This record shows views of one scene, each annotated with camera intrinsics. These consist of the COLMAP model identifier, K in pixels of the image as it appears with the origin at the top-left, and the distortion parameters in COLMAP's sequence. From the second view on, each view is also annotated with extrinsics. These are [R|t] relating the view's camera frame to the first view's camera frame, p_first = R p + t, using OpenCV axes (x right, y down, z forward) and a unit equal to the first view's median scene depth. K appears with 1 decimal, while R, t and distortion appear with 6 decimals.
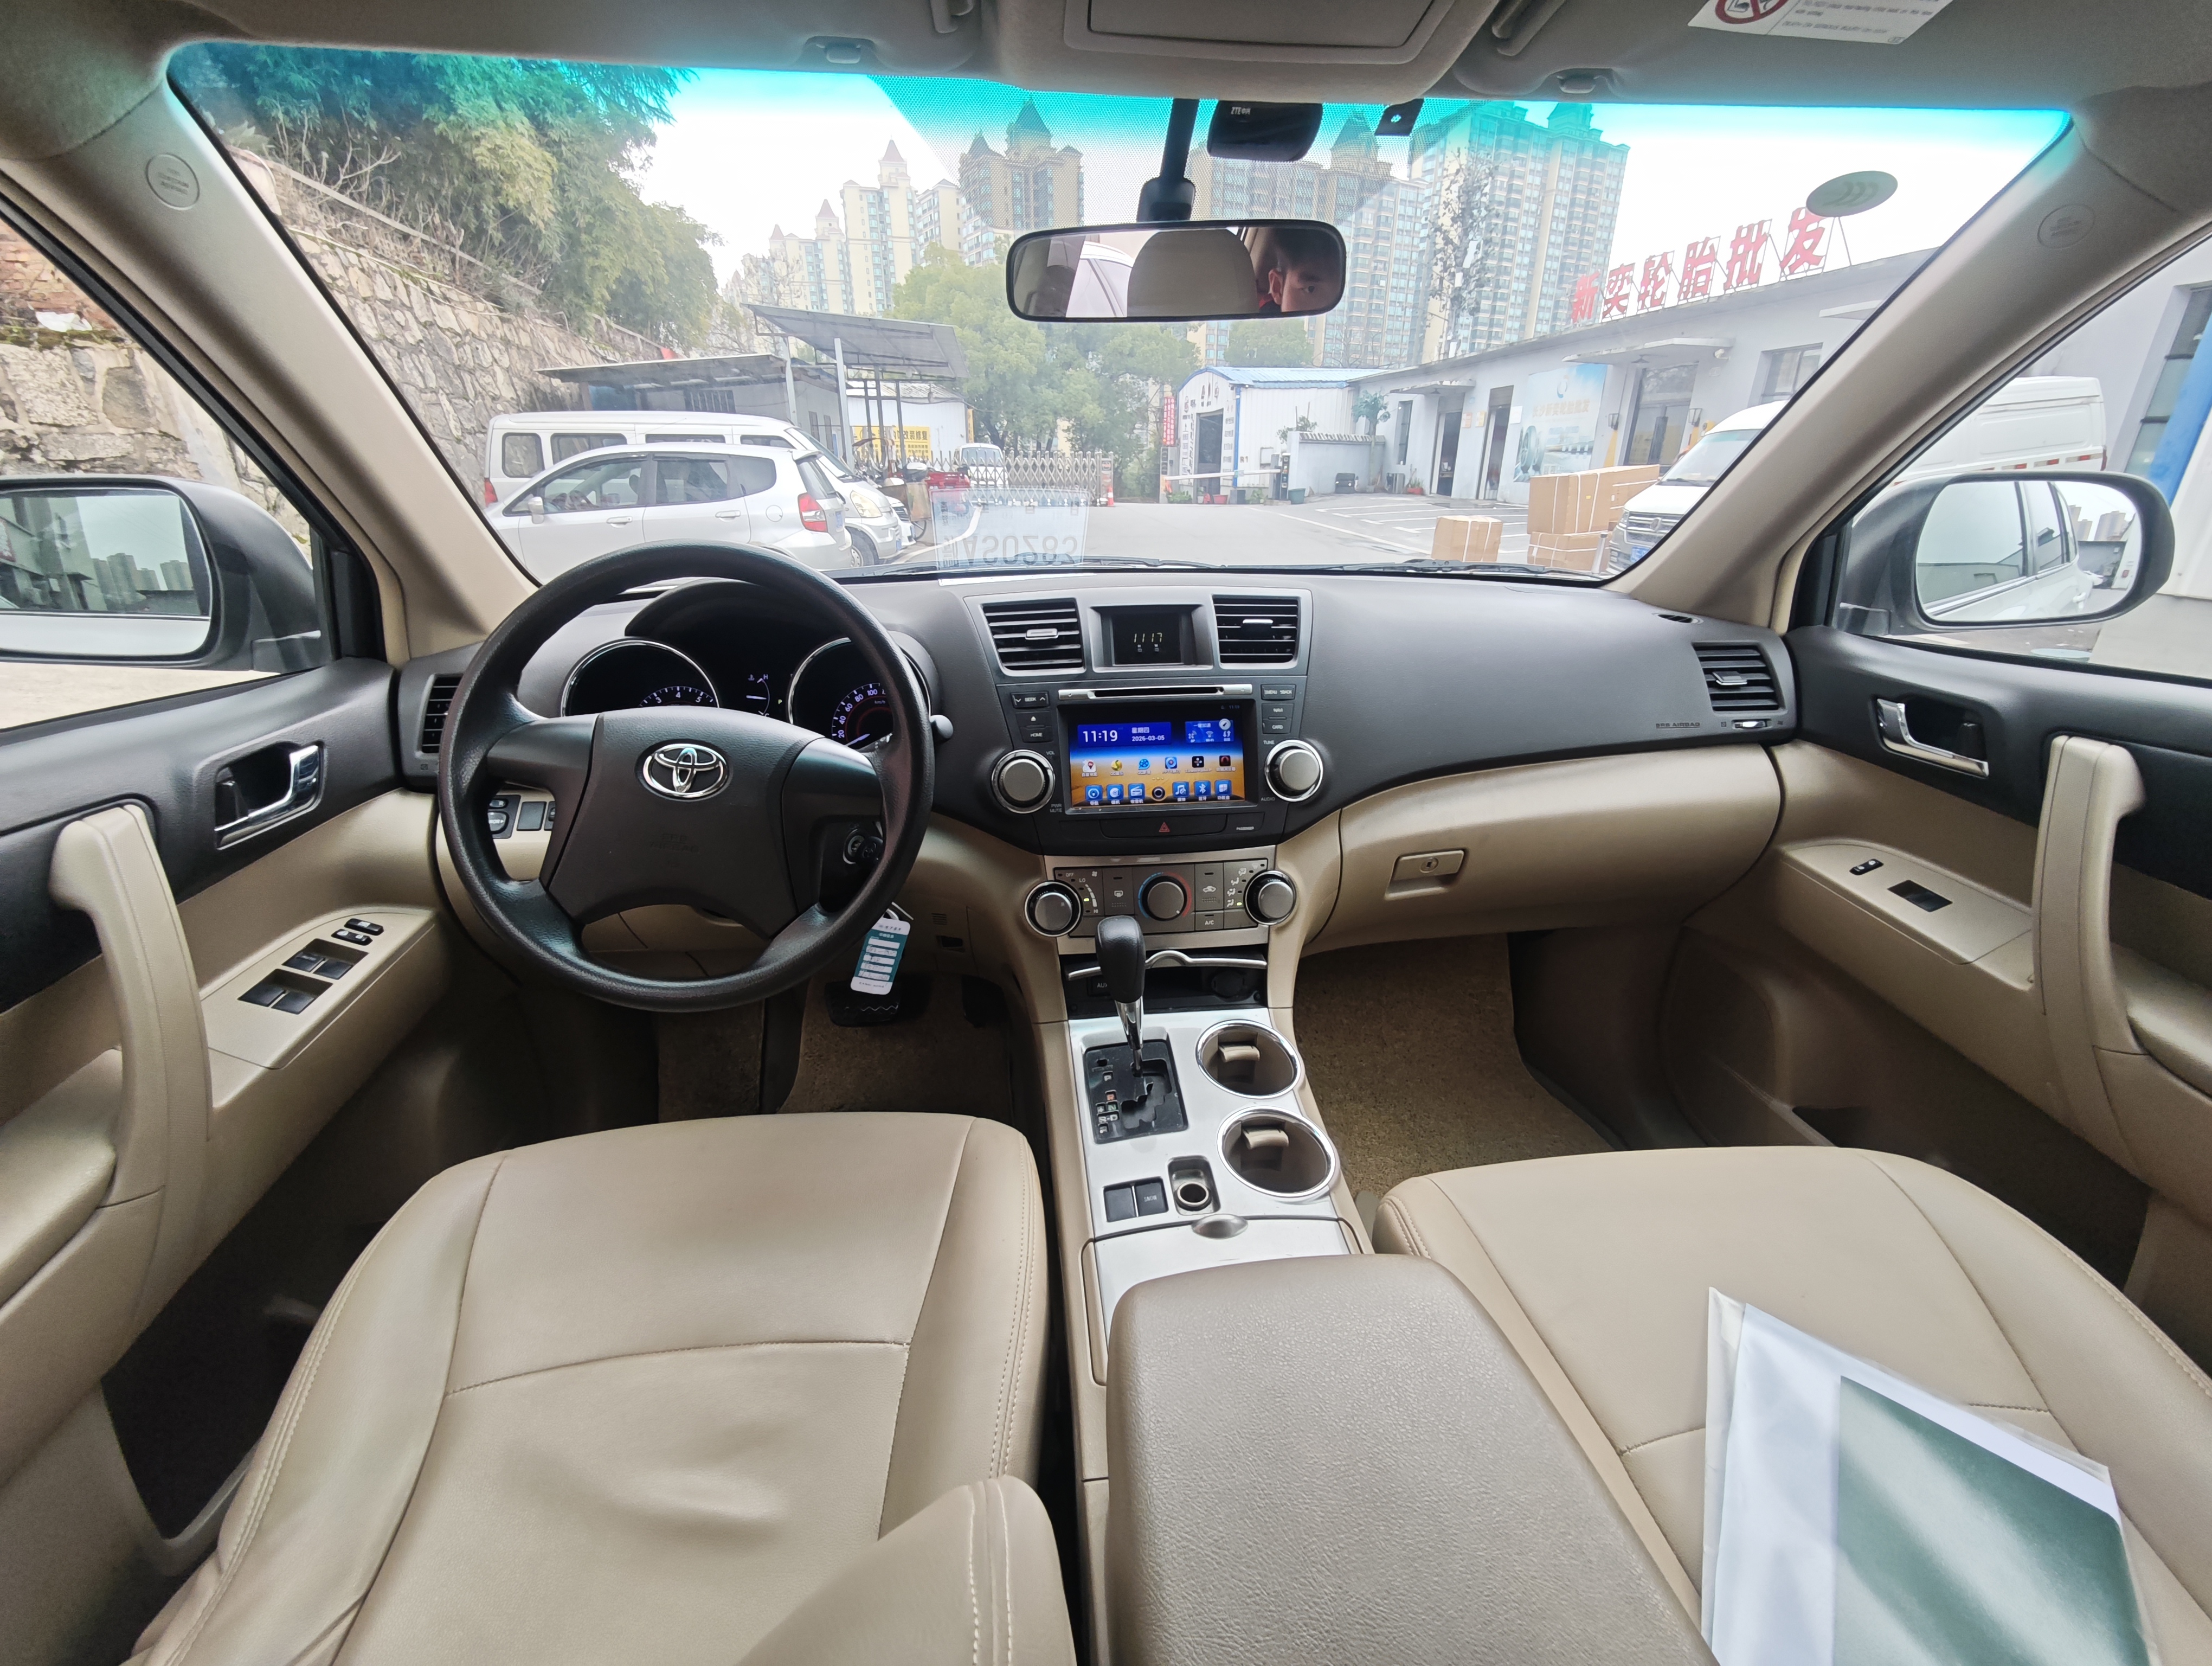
lens RADIAL K [[935.1, 0, 1121.4], [0, 935.1, 845.4], [0, 0, 1]] dist [0.002628, -0.000240]
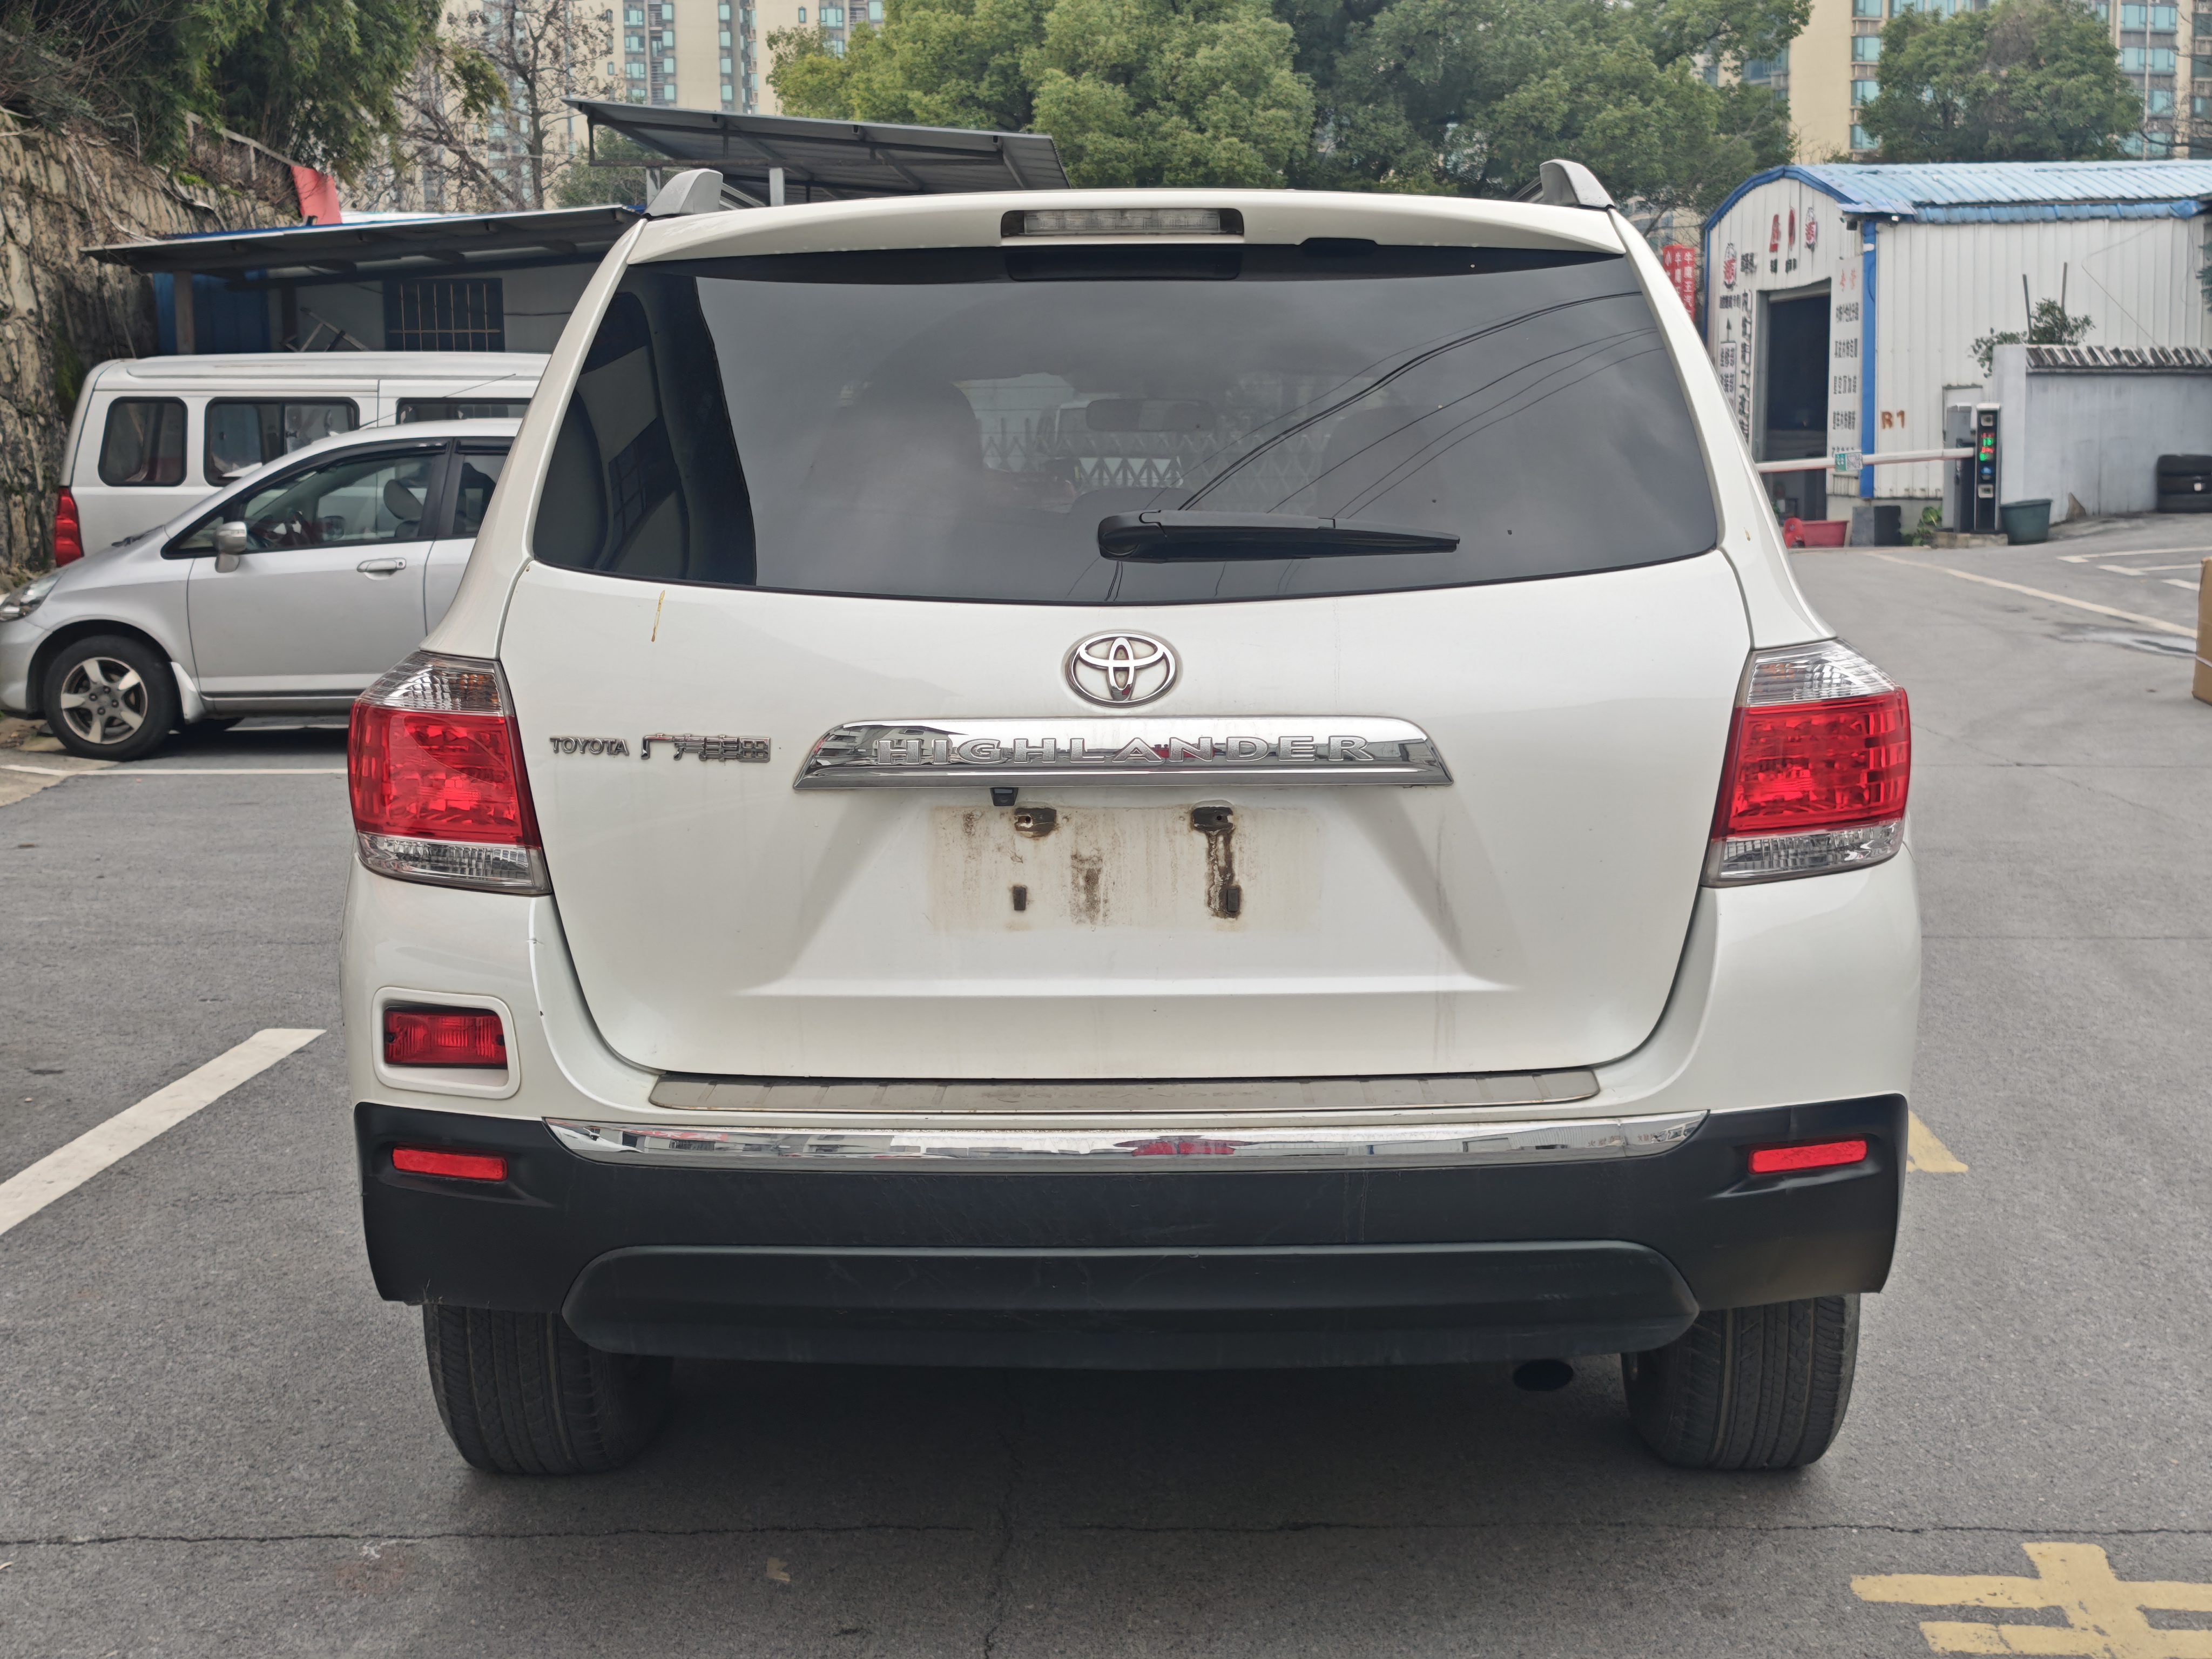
lens RADIAL K [[3316.1, 0, 1106.0], [0, 3316.1, 829.5], [0, 0, 1]] dist [0.125747, -0.194860]
pose [[0.990158, 0.007166, -0.139773, 0.052849], [-0.044007, 0.963975, -0.262328, 0.131822], [0.132858, 0.265897, 0.954802, -0.337303]]
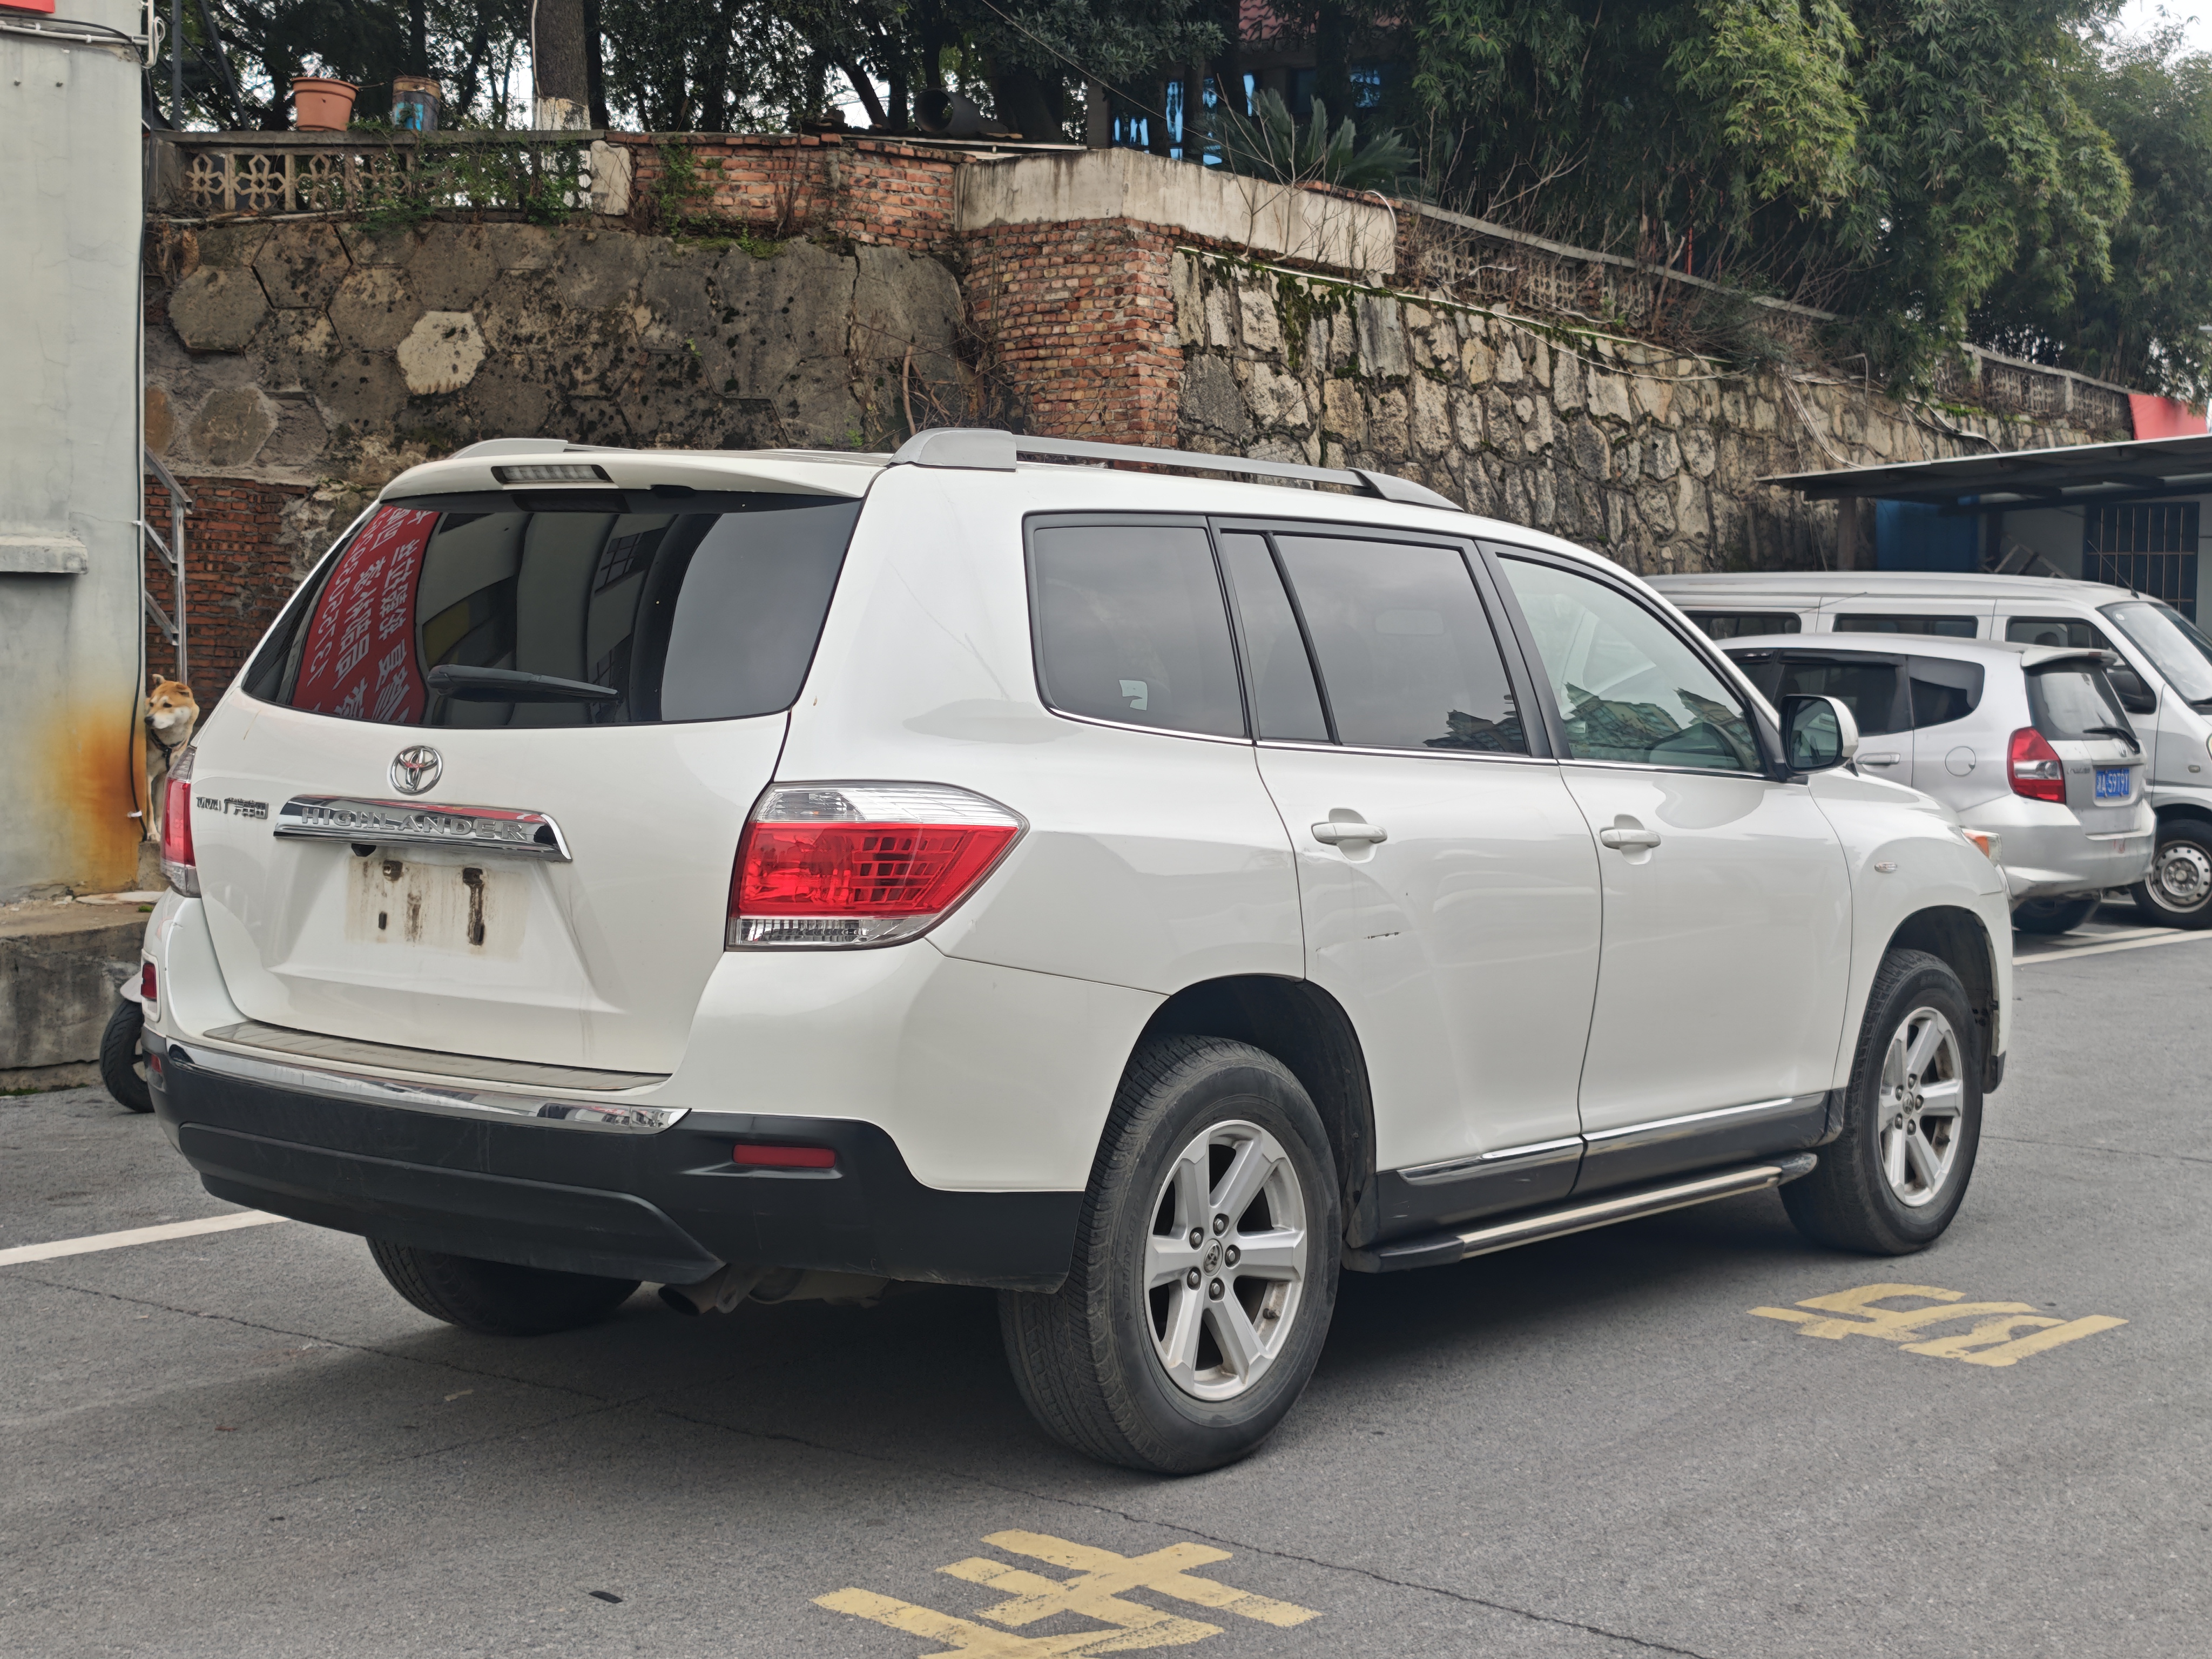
lens RADIAL K [[3316.1, 0, 1106.0], [0, 3316.1, 829.5], [0, 0, 1]] dist [0.125747, -0.194860]
pose [[0.722935, 0.056590, -0.688594, 0.308926], [-0.282626, 0.933663, -0.219991, 0.122104], [0.630466, 0.353654, 0.690972, -0.311147]]
